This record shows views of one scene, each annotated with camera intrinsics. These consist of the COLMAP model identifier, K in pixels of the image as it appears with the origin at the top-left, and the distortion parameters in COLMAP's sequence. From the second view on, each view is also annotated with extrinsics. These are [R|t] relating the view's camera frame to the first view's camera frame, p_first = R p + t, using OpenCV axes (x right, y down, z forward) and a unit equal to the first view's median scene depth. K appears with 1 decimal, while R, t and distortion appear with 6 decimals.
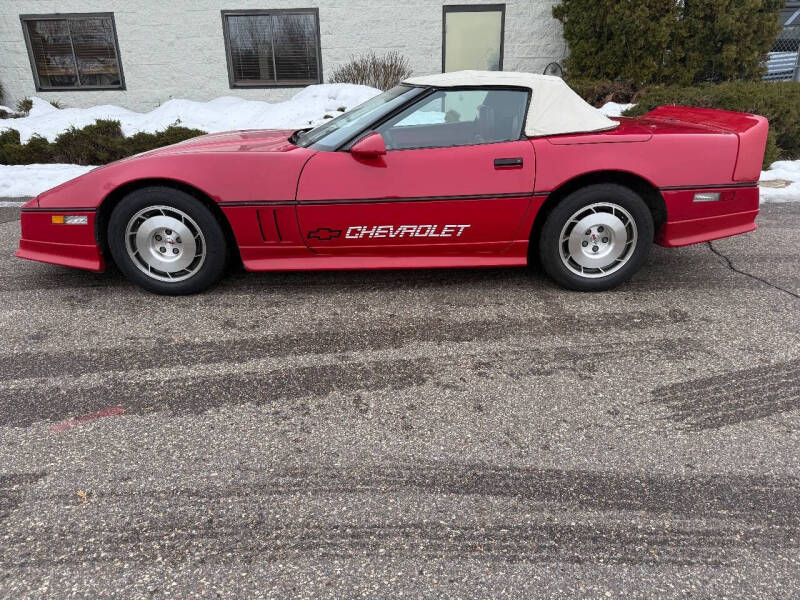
lens RADIAL K [[563.2, 0, 396.6], [0, 563.2, 299.9], [0, 0, 1]] dist [0.034070, -0.045528]
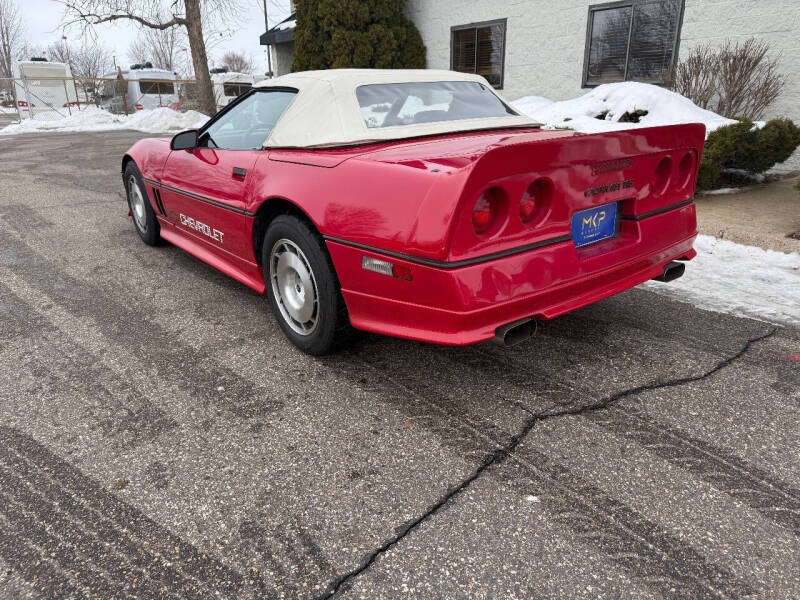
lens RADIAL K [[563.2, 0, 403.9], [0, 563.2, 299.3], [0, 0, 1]] dist [0.034070, -0.045528]
pose [[0.604686, 0.279922, -0.745653, 0.908127], [-0.278533, 0.951411, 0.131289, -0.204975], [0.746173, 0.128301, 0.653272, 0.536068]]
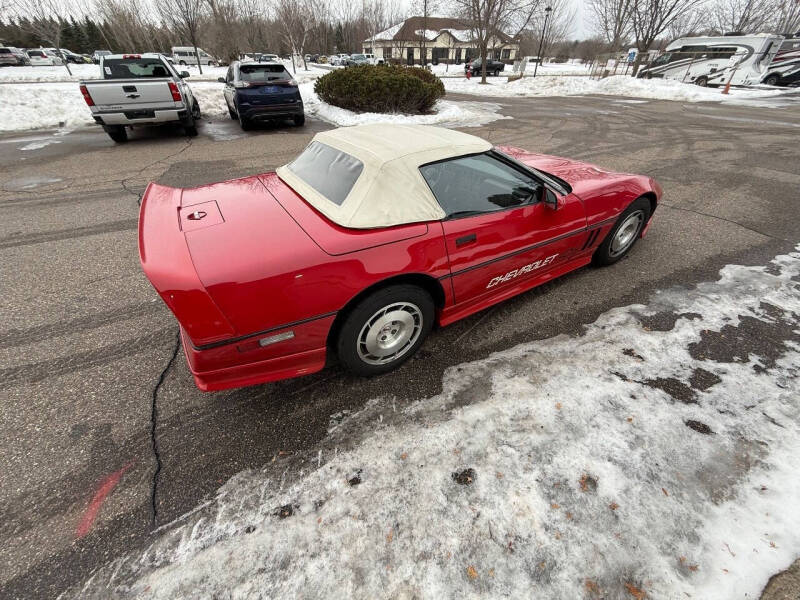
lens RADIAL K [[319.1, 0, 398.2], [0, 319.1, 299.6], [0, 0, 1]] dist [-0.001581, 0.000348]
pose [[-0.870780, 0.307175, -0.383909, 0.466760], [-0.162119, 0.557775, 0.814005, -0.713226], [0.464177, 0.771058, -0.435900, 1.512514]]
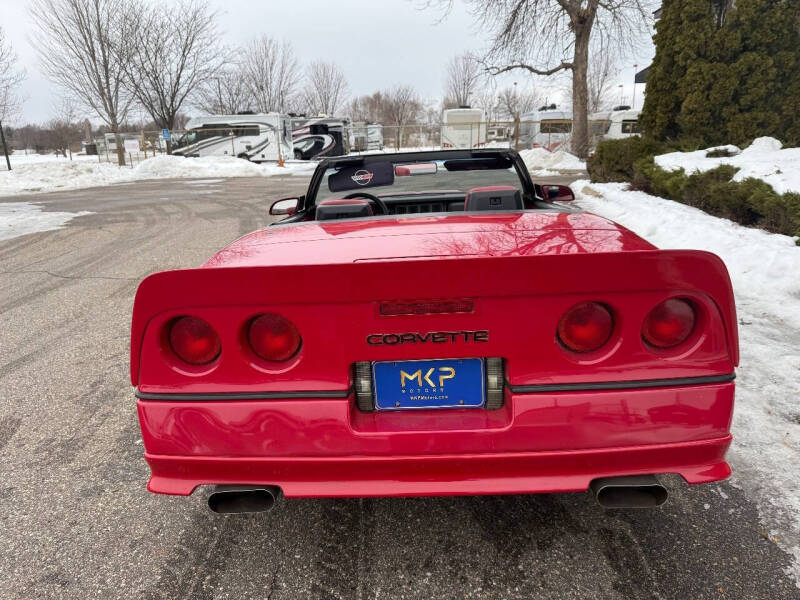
lens RADIAL K [[563.2, 0, 397.4], [0, 563.2, 300.0], [0, 0, 1]] dist [0.034070, -0.045528]
pose [[-0.057819, 0.290768, -0.955045, 0.935168], [-0.318838, 0.901167, 0.293668, -0.430280], [0.946044, 0.321484, 0.040603, 1.022356]]
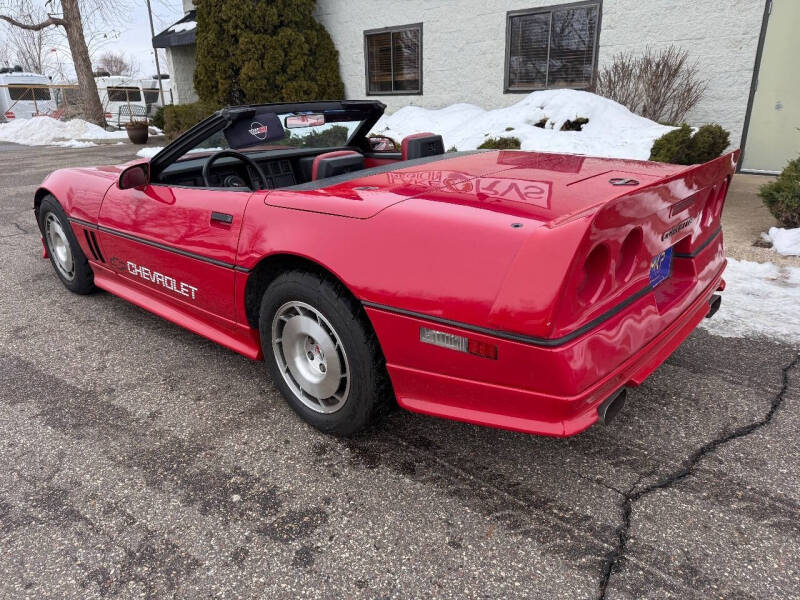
lens RADIAL K [[563.2, 0, 399.5], [0, 563.2, 296.9], [0, 0, 1]] dist [0.034070, -0.045528]
pose [[0.731658, 0.231615, -0.641117, 0.730671], [-0.230671, 0.969146, 0.086874, -0.220956], [0.641457, 0.084325, 0.762510, 0.502267]]
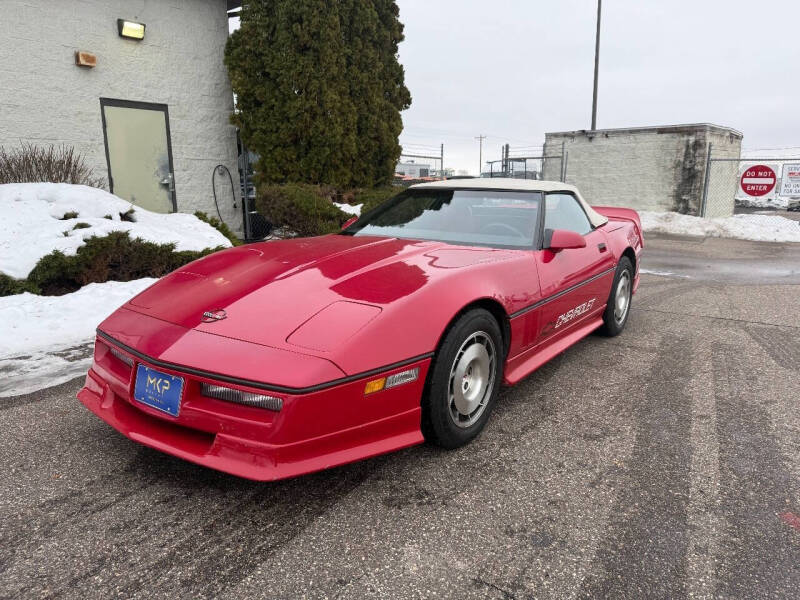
lens RADIAL K [[563.2, 0, 400.5], [0, 563.2, 300.6], [0, 0, 1]] dist [0.034070, -0.045528]
pose [[0.601814, -0.150879, 0.784255, -0.936311], [0.274650, 0.961197, -0.025838, -0.184483], [-0.749925, 0.230946, 0.619901, 0.482418]]
